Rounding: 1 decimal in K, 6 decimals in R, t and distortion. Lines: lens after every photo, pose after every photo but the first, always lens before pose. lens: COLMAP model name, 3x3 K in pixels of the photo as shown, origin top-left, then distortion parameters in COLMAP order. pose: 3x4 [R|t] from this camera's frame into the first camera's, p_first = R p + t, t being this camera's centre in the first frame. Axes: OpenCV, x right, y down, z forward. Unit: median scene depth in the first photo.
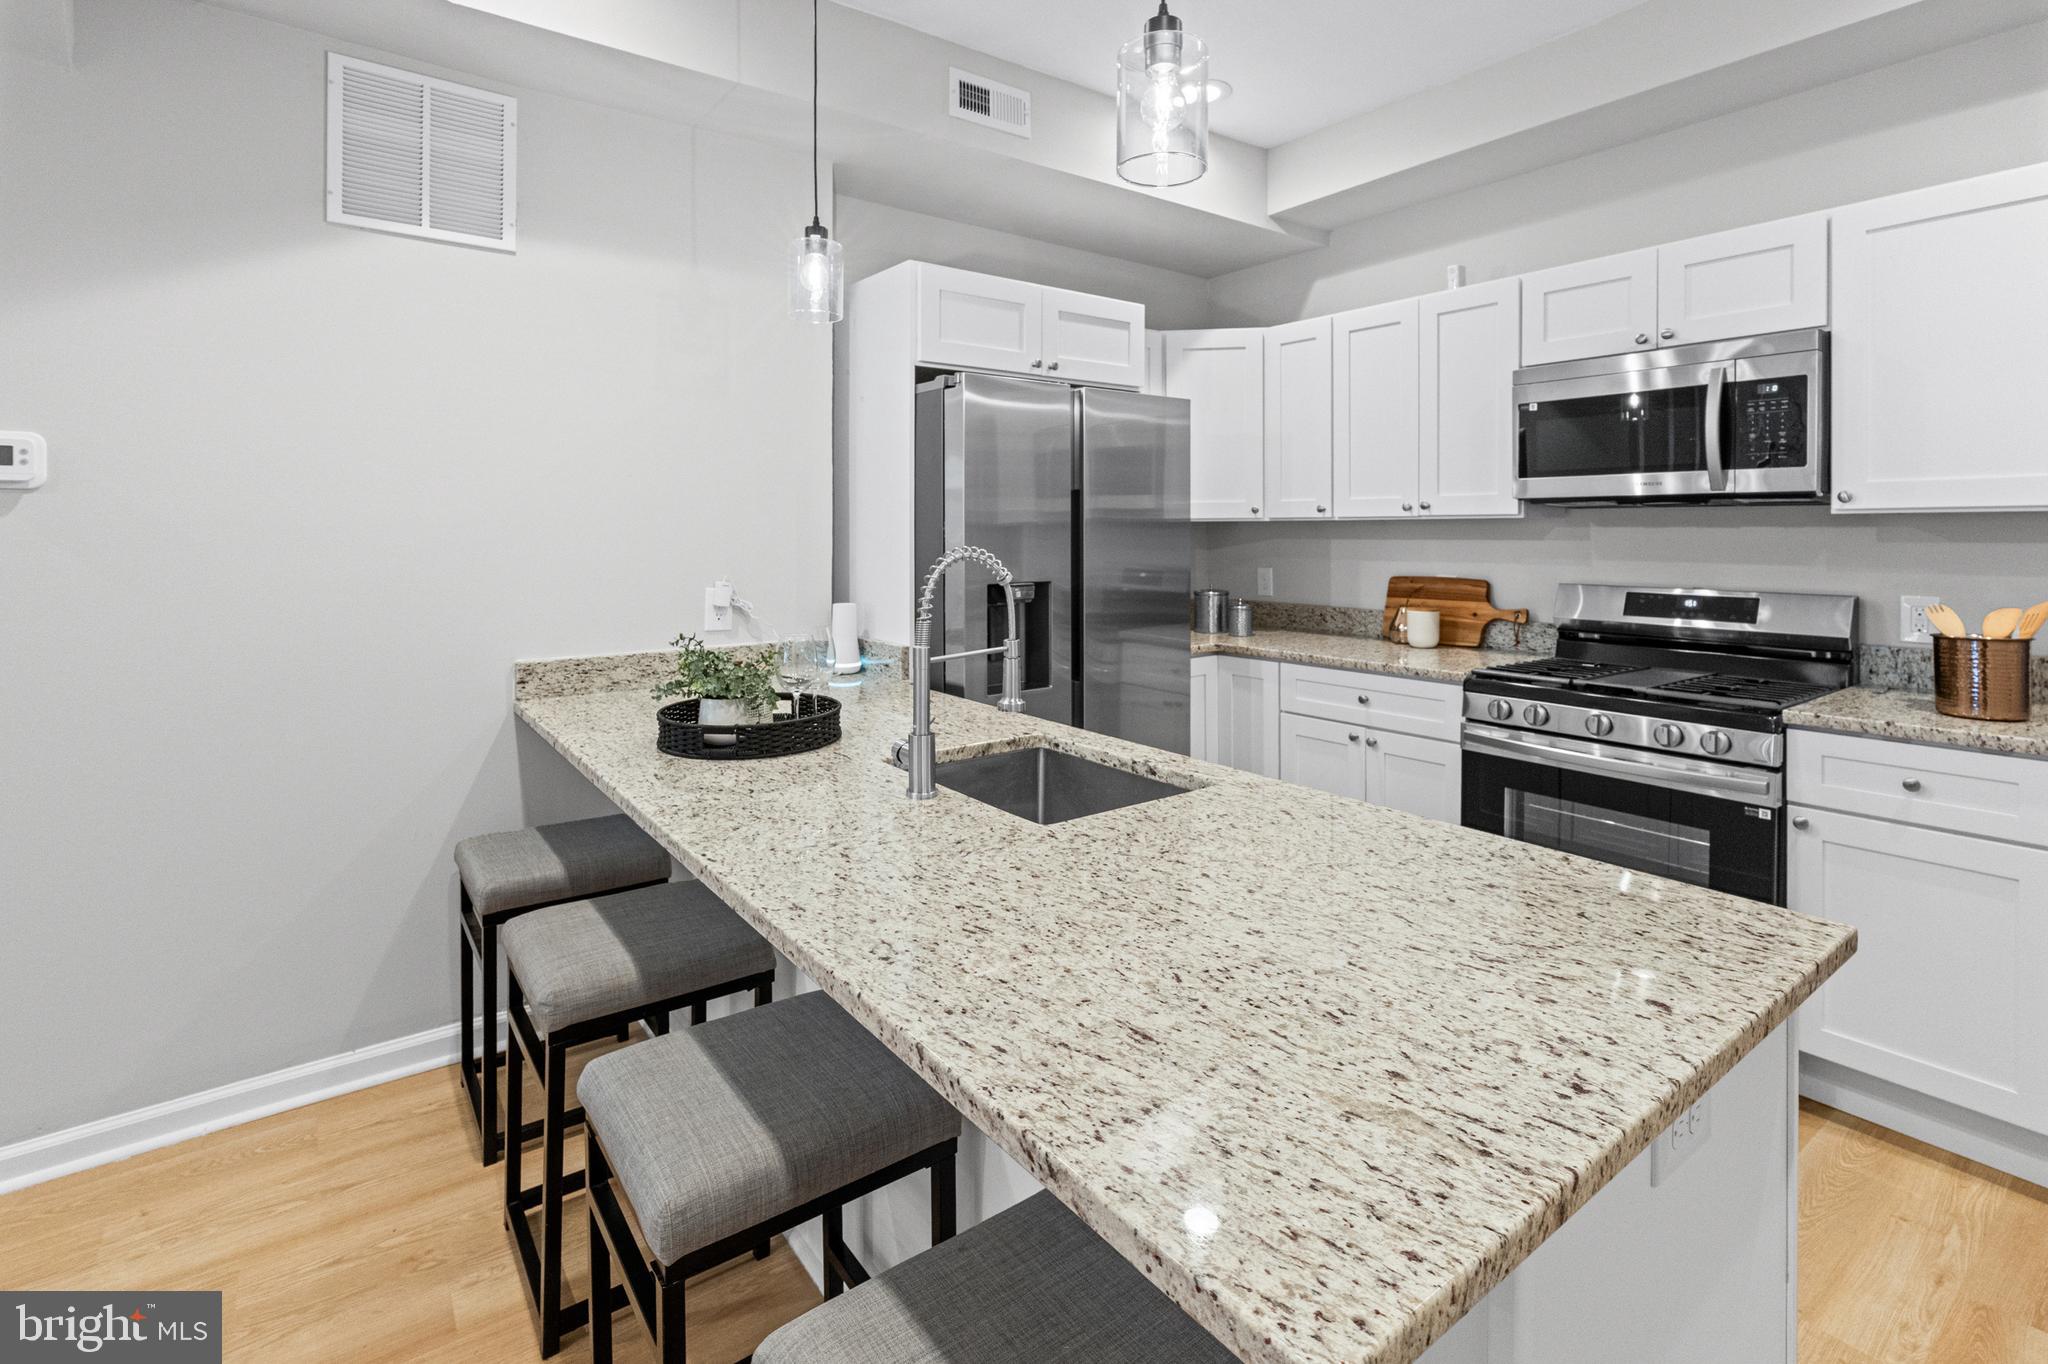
lens RADIAL K [[976.6, 0, 1012.6], [0, 976.6, 542.3], [0, 0, 1]] dist [-0.002257, -0.000161]
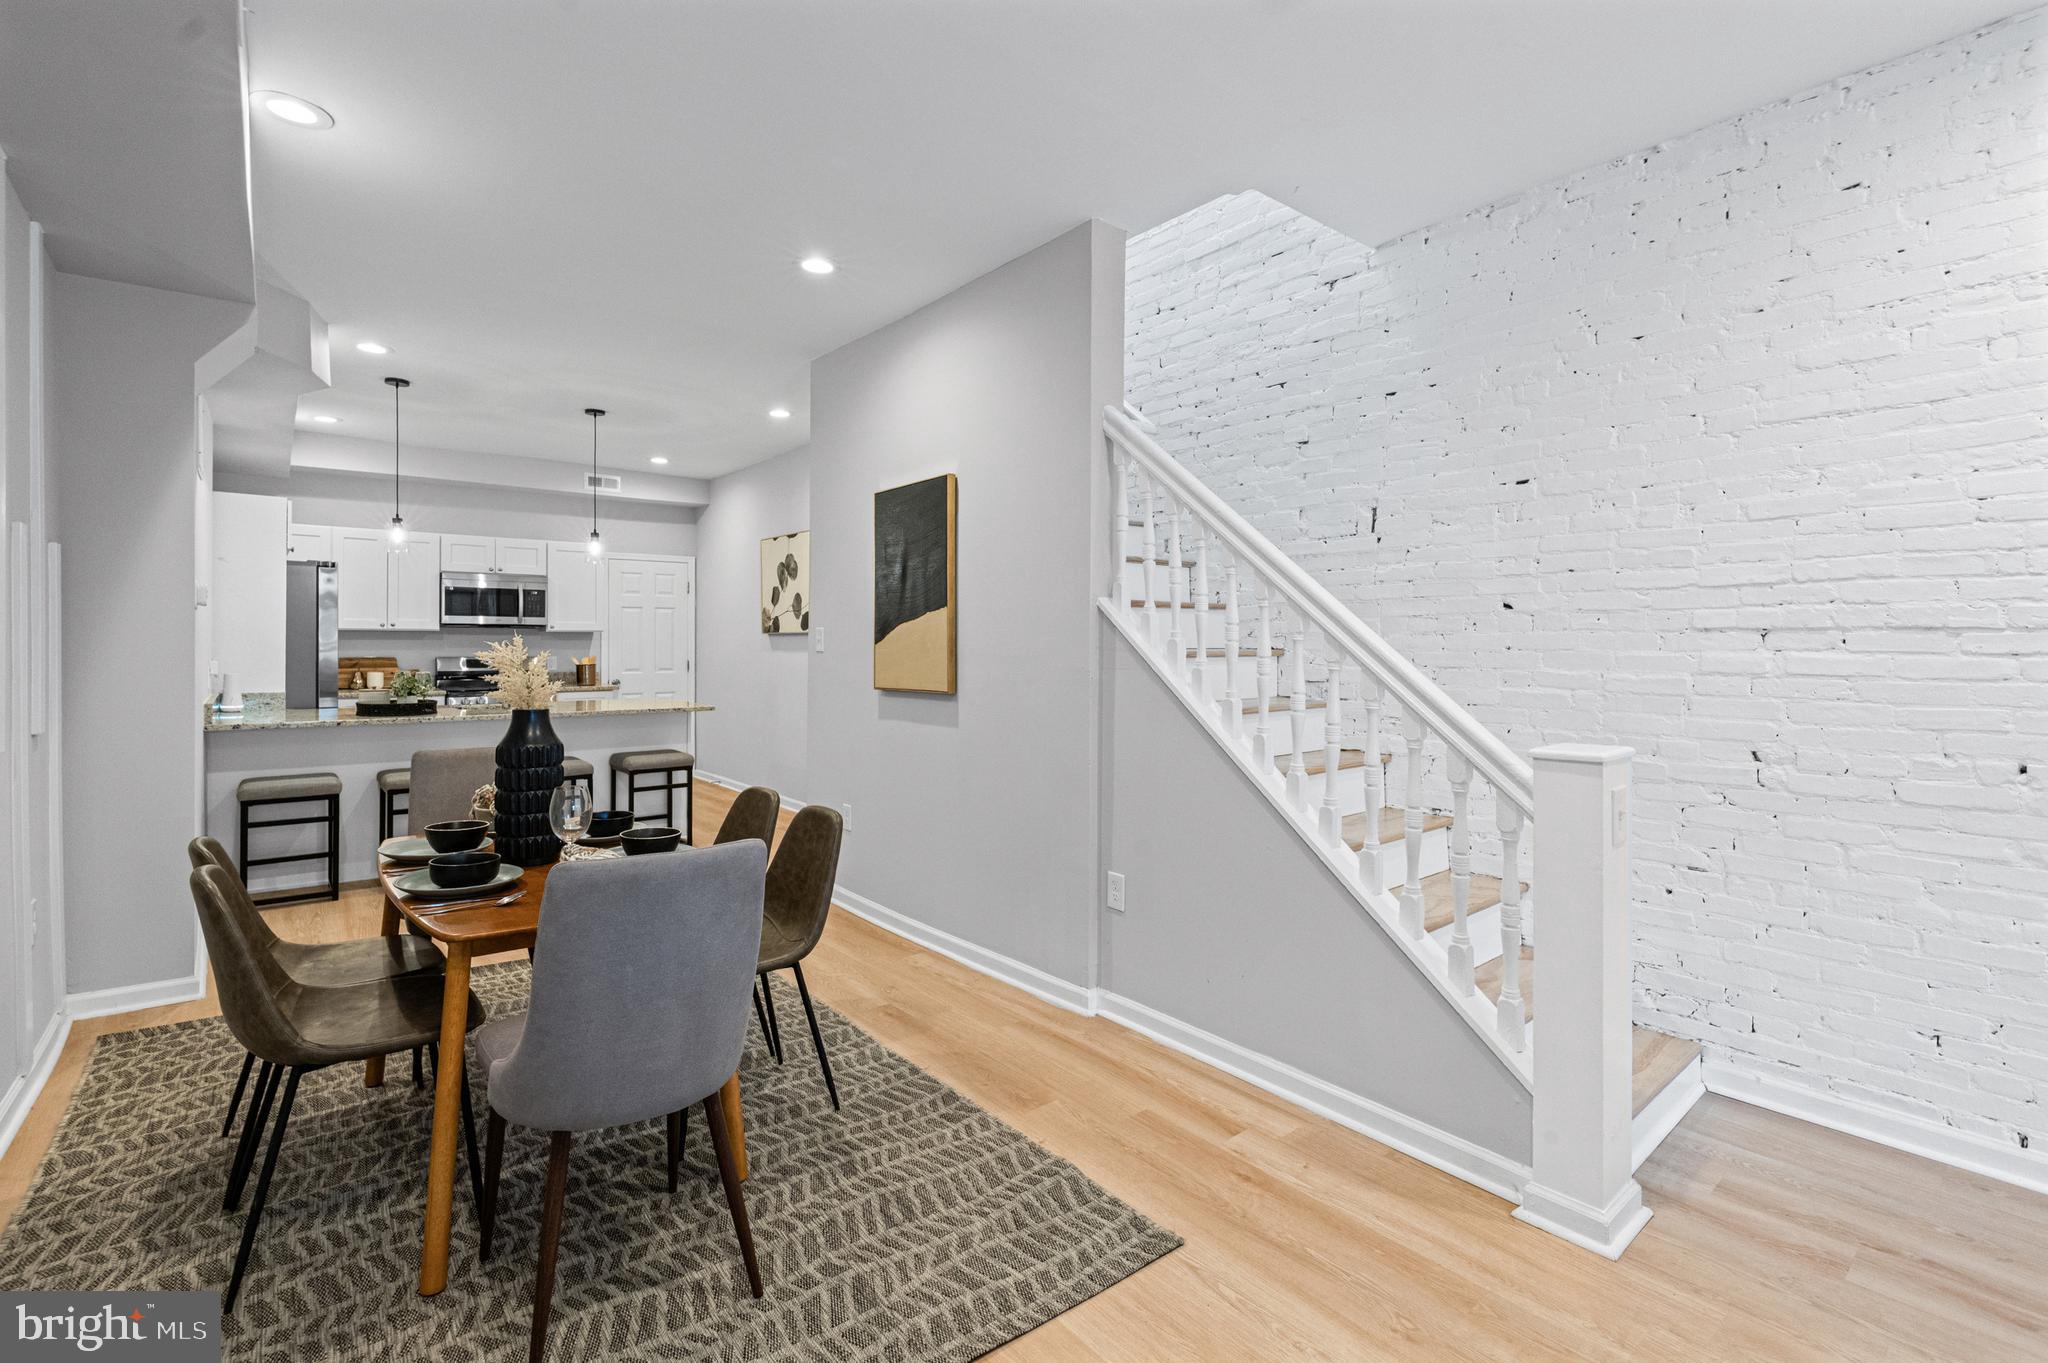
lens RADIAL K [[930.9, 0, 1018.0], [0, 930.9, 607.2], [0, 0, 1]] dist [0.026357, -0.015932]
pose [[-0.047470, 0.037885, 0.998154, -2.059352], [0.005561, 0.999275, -0.037664, 0.013870], [-0.998857, 0.003763, -0.047646, -0.387781]]
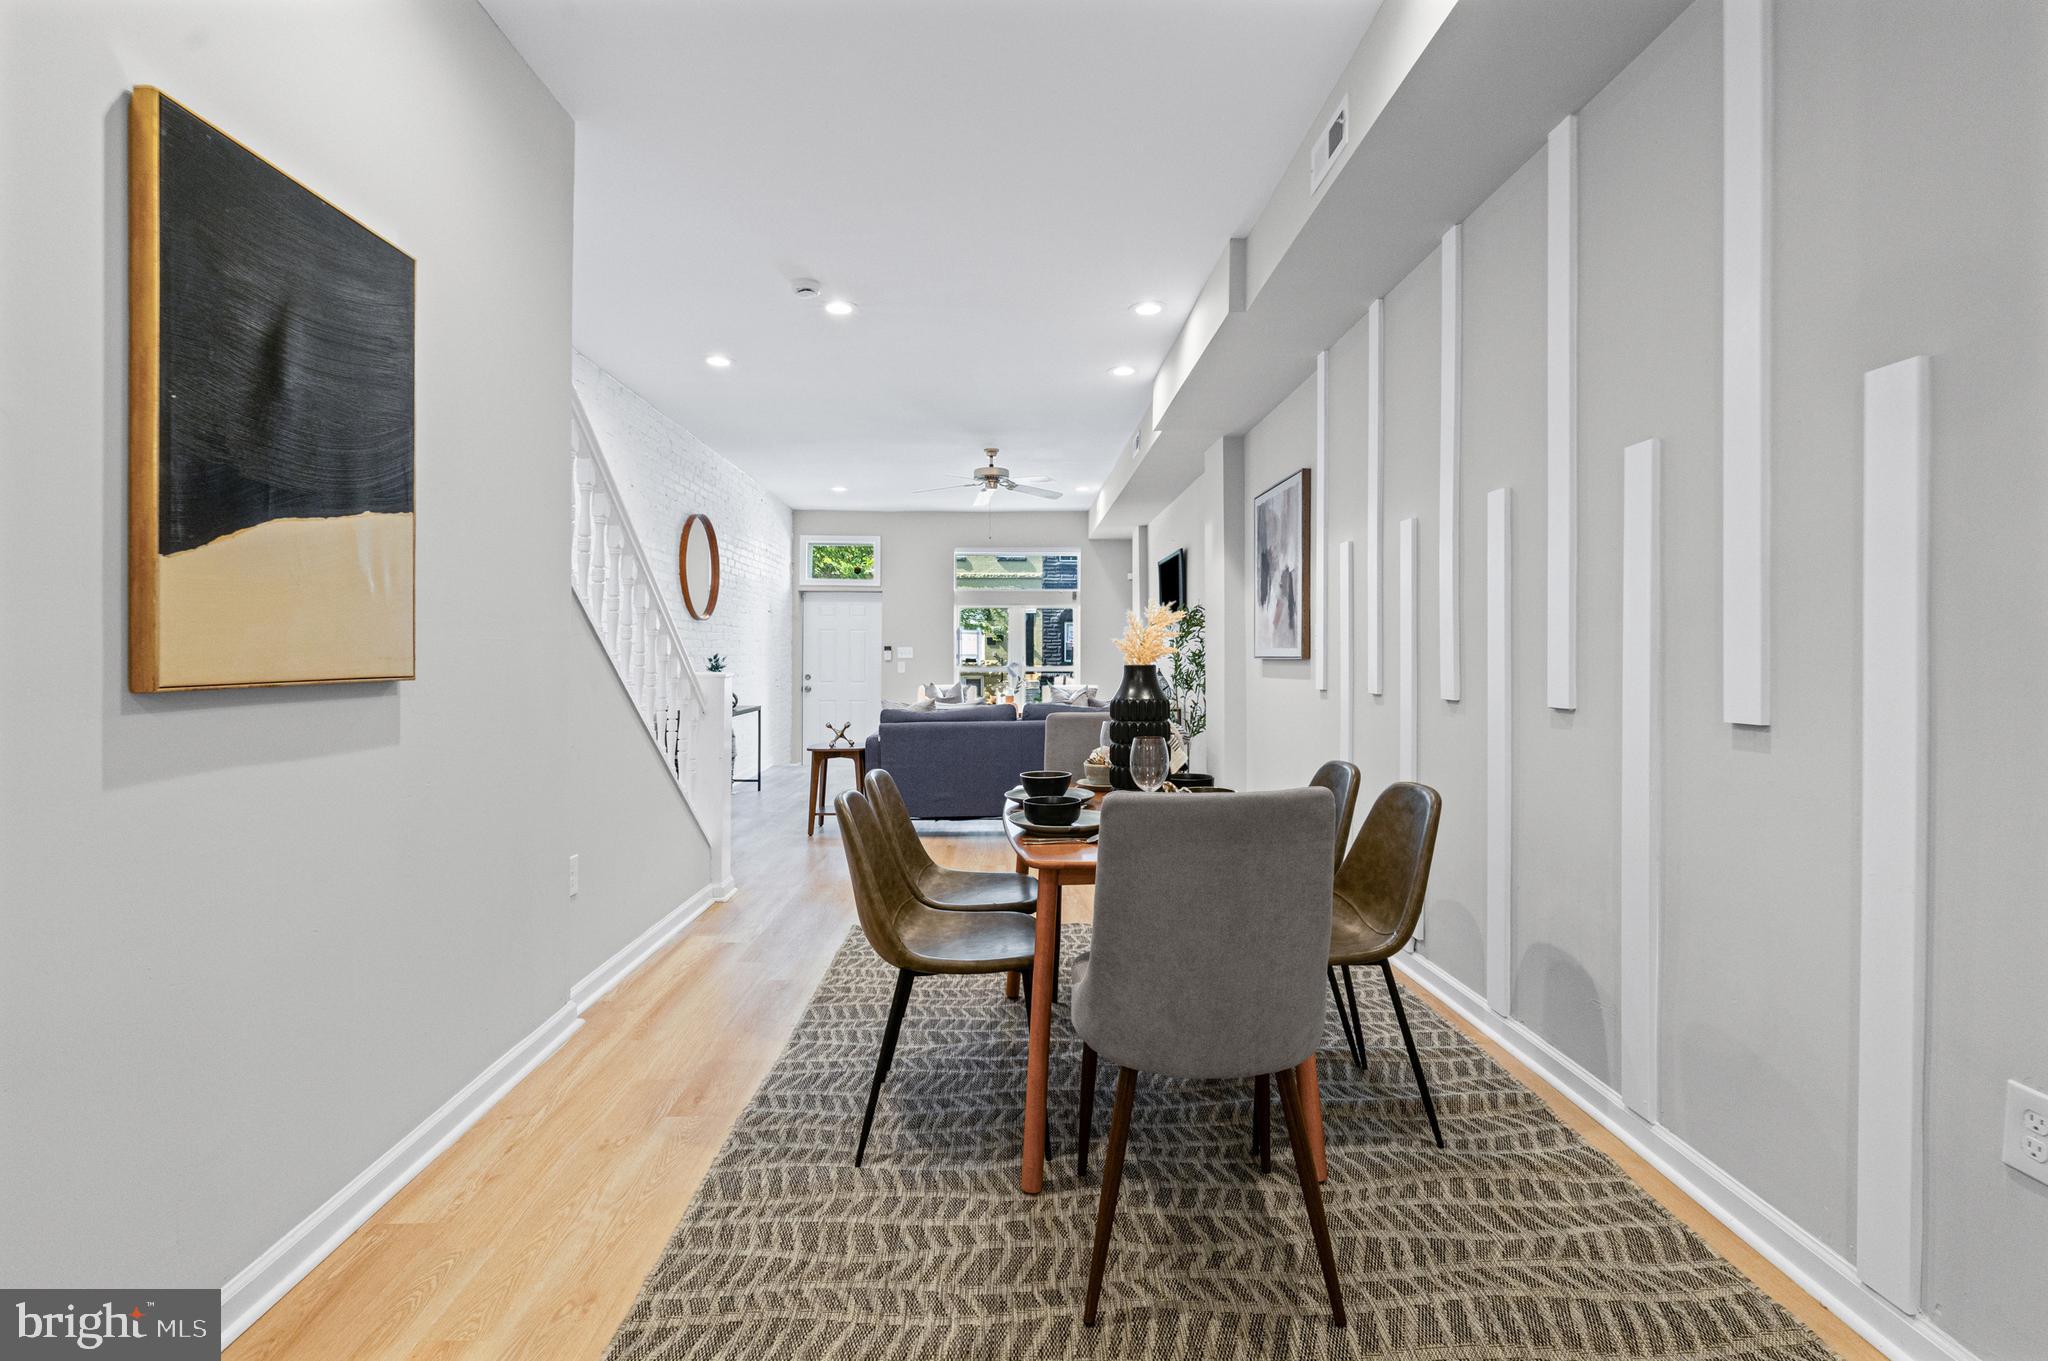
lens RADIAL K [[913.6, 0, 1028.8], [0, 913.6, 659.4], [0, 0, 1]] dist [0.000602, 0.000129]
pose [[-0.563530, -0.002329, -0.826093, -0.396290], [-0.010611, 0.999934, 0.004420, 0.064294], [0.826028, 0.011256, -0.563517, 0.412811]]
